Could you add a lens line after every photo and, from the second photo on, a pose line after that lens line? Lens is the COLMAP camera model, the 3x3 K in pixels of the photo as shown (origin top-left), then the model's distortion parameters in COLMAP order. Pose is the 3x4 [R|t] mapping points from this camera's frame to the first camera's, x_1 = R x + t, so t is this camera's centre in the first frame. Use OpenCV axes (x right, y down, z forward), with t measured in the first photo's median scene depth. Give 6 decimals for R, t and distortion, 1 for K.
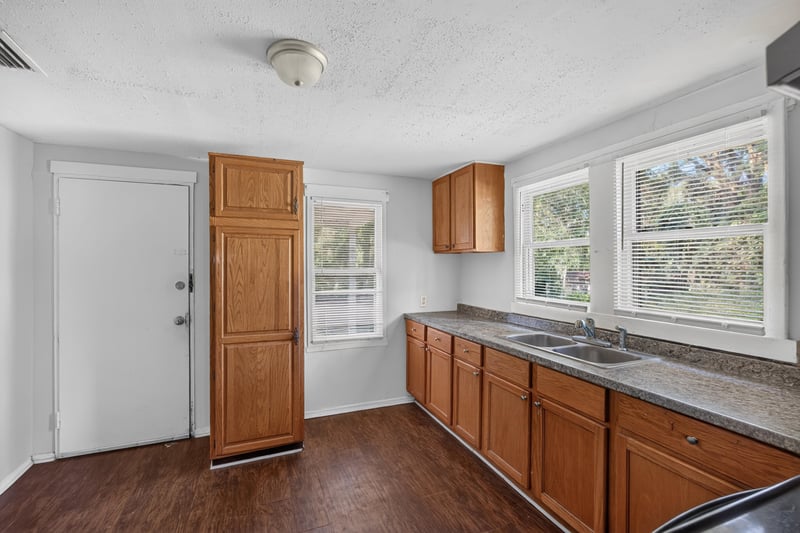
lens RADIAL K [[359.4, 0, 403.6], [0, 359.4, 266.0], [0, 0, 1]] dist [0.004783, 0.002131]
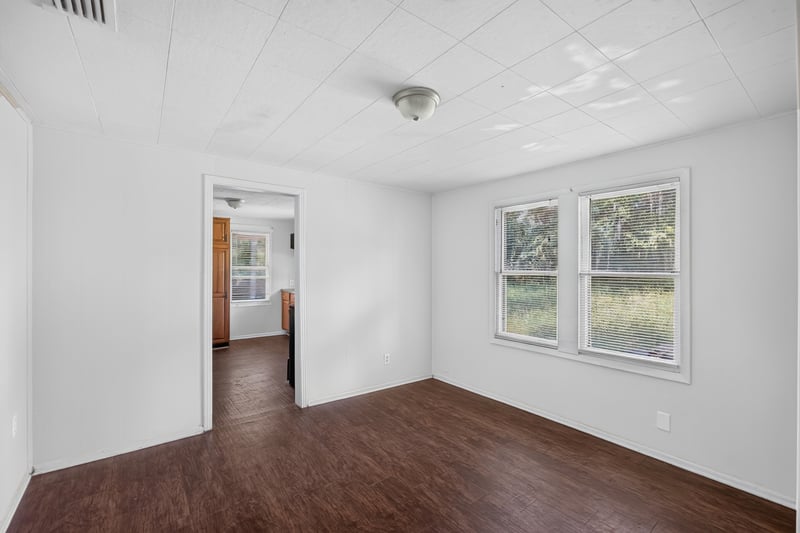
lens RADIAL K [[353.6, 0, 397.5], [0, 353.6, 263.9], [0, 0, 1]] dist [-0.000664, 0.000305]
pose [[0.968937, 0.007763, 0.247185, 0.163292], [-0.007093, 0.999968, -0.003598, -0.002794], [-0.247205, 0.001733, 0.968962, -1.212994]]
